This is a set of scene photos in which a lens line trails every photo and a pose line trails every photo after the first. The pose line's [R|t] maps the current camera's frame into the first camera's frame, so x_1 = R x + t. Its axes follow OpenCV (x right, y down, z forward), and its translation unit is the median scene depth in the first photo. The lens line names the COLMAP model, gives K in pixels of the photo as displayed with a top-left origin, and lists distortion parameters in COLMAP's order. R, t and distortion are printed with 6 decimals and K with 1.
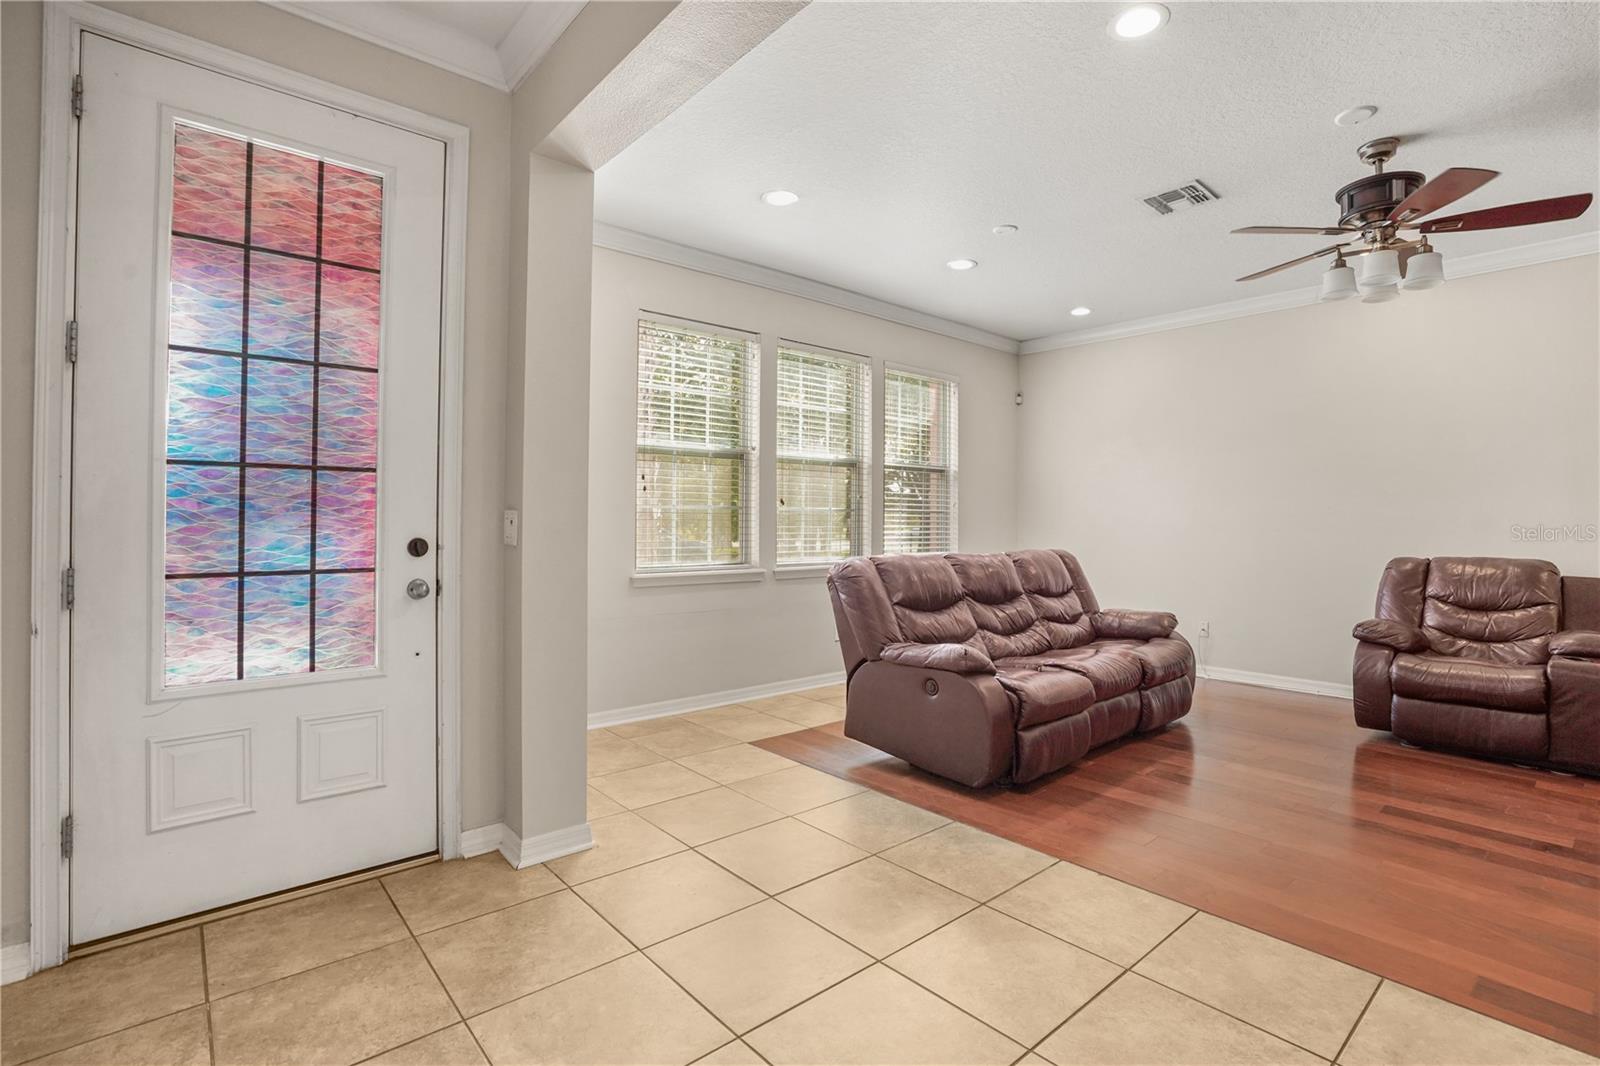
lens RADIAL K [[760.5, 0, 802.0], [0, 760.5, 546.0], [0, 0, 1]] dist [-0.055698, 0.022928]
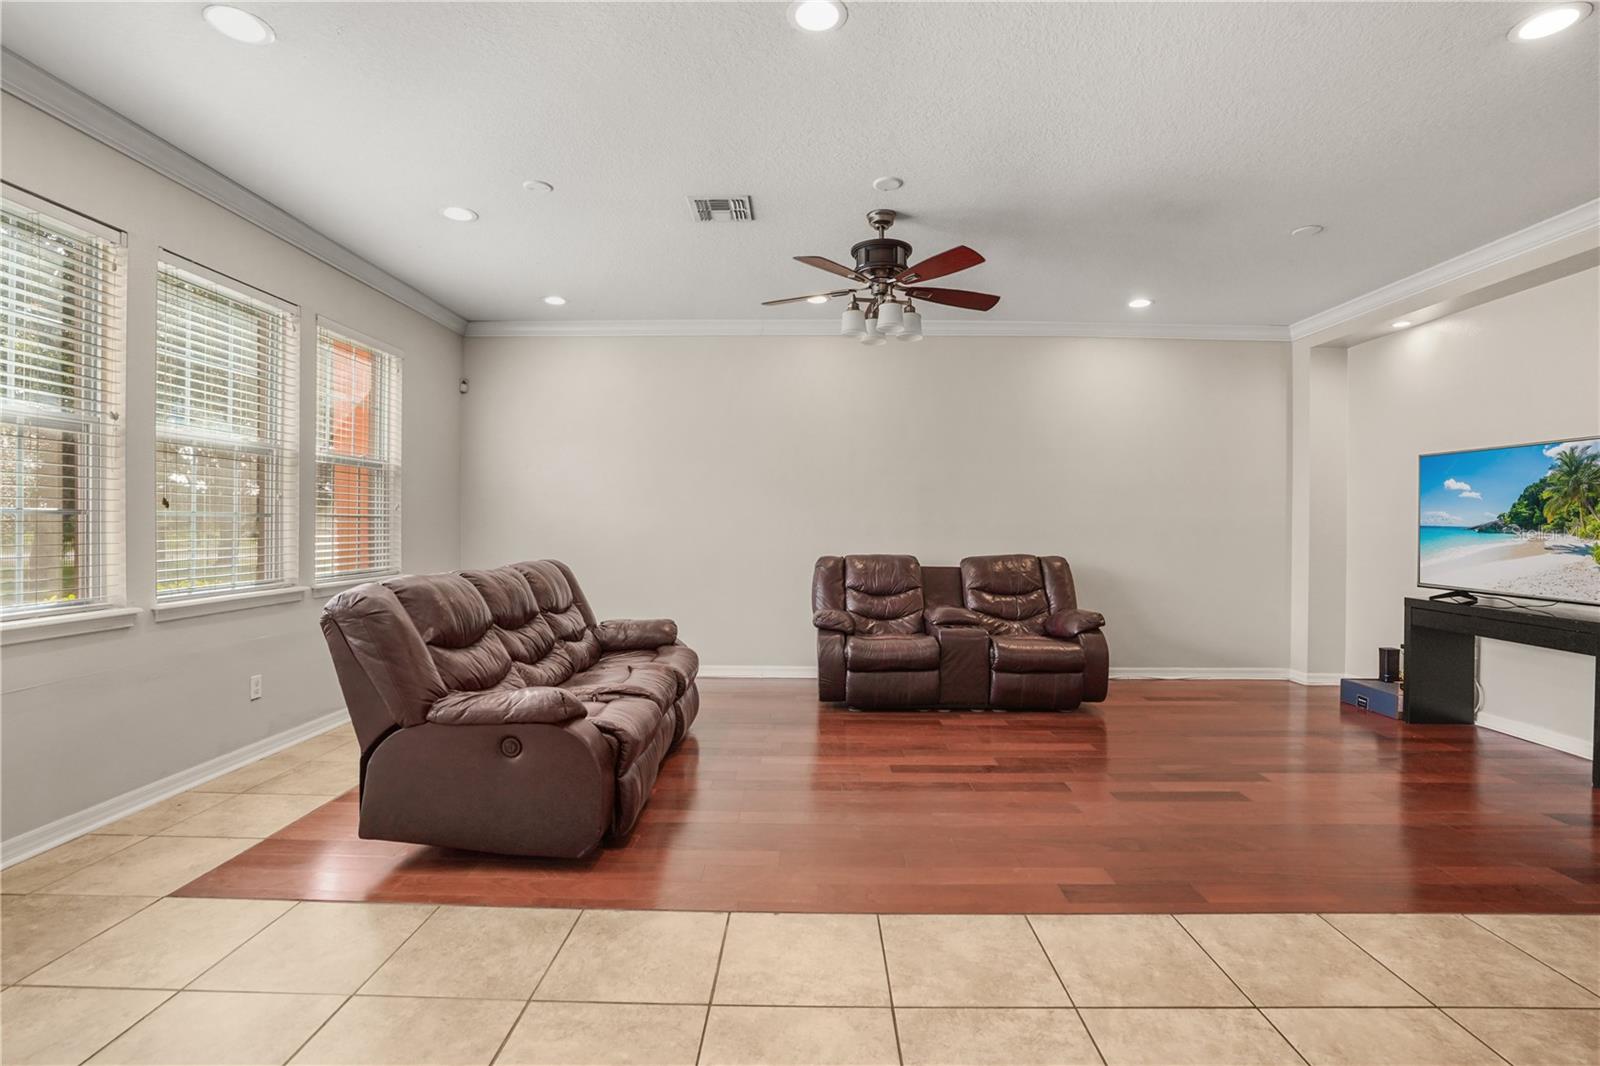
lens RADIAL K [[760.5, 0, 802.0], [0, 760.5, 546.0], [0, 0, 1]] dist [-0.055698, 0.022928]
pose [[0.665930, -0.023825, 0.745634, -0.174065], [0.024063, 0.999656, 0.010451, -0.018119], [-0.745626, 0.010983, 0.666274, 0.225813]]
